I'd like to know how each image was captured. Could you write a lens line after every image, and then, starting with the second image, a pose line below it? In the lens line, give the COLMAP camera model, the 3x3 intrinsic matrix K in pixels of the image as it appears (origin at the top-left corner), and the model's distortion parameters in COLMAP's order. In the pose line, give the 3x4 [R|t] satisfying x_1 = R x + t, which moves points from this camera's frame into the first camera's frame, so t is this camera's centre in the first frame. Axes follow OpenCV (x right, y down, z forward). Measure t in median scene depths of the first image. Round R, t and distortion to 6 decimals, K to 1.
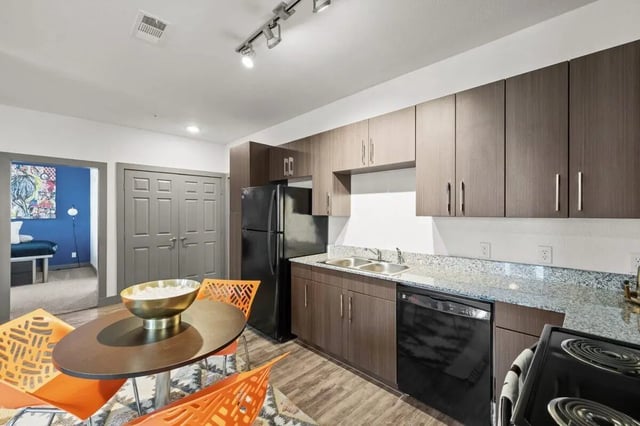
lens RADIAL K [[268.7, 0, 316.1], [0, 268.7, 210.5], [0, 0, 1]] dist [0.004268, -0.000101]
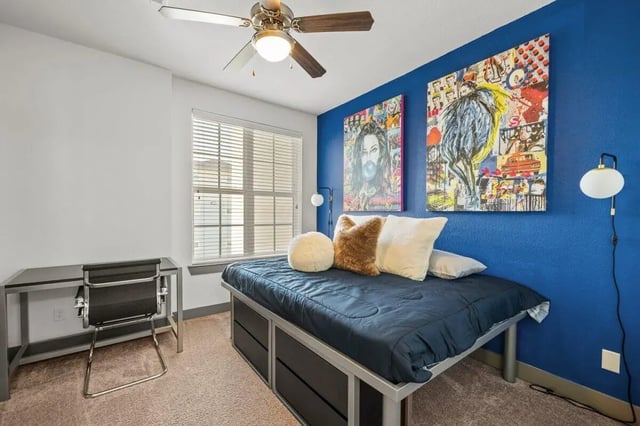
lens RADIAL K [[268.7, 0, 316.1], [0, 268.7, 210.5], [0, 0, 1]] dist [0.004268, -0.000101]
pose [[-0.134248, -0.004526, -0.990937, -0.673914], [-0.018941, 0.999819, -0.002000, 0.034105], [0.990767, 0.018501, -0.134309, 0.825122]]
